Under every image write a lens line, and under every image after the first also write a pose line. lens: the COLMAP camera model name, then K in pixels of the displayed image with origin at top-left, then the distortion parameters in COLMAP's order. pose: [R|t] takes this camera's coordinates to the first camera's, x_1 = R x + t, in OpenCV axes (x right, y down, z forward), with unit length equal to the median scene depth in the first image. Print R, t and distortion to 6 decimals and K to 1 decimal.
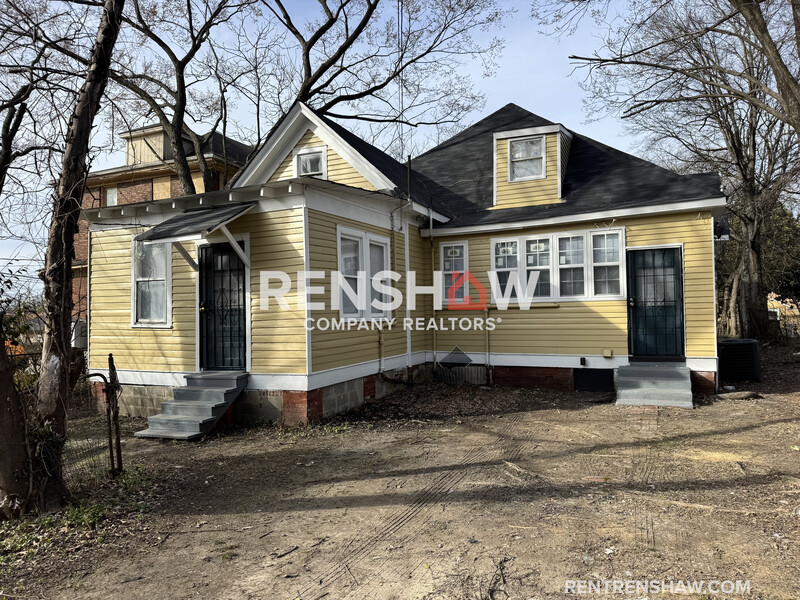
lens RADIAL K [[556.4, 0, 400.0], [0, 556.4, 300.0], [0, 0, 1]] dist [0.105003, -0.122424]
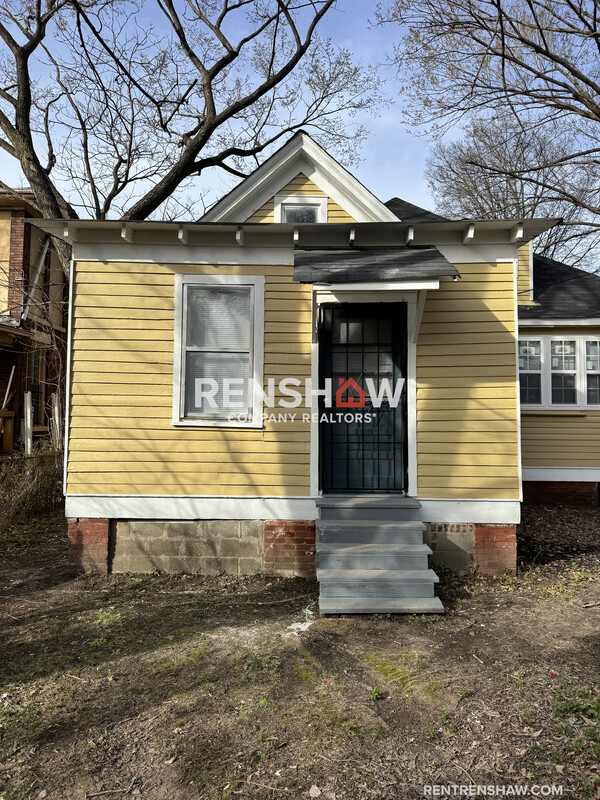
lens RADIAL K [[556.4, 0, 300.0], [0, 556.4, 400.0], [0, 0, 1]] dist [0.105003, -0.122424]
pose [[0.910383, 0.044172, 0.411403, -0.549397], [-0.037986, 0.999009, -0.023206, 0.026968], [-0.412020, 0.005499, 0.911158, 0.360248]]
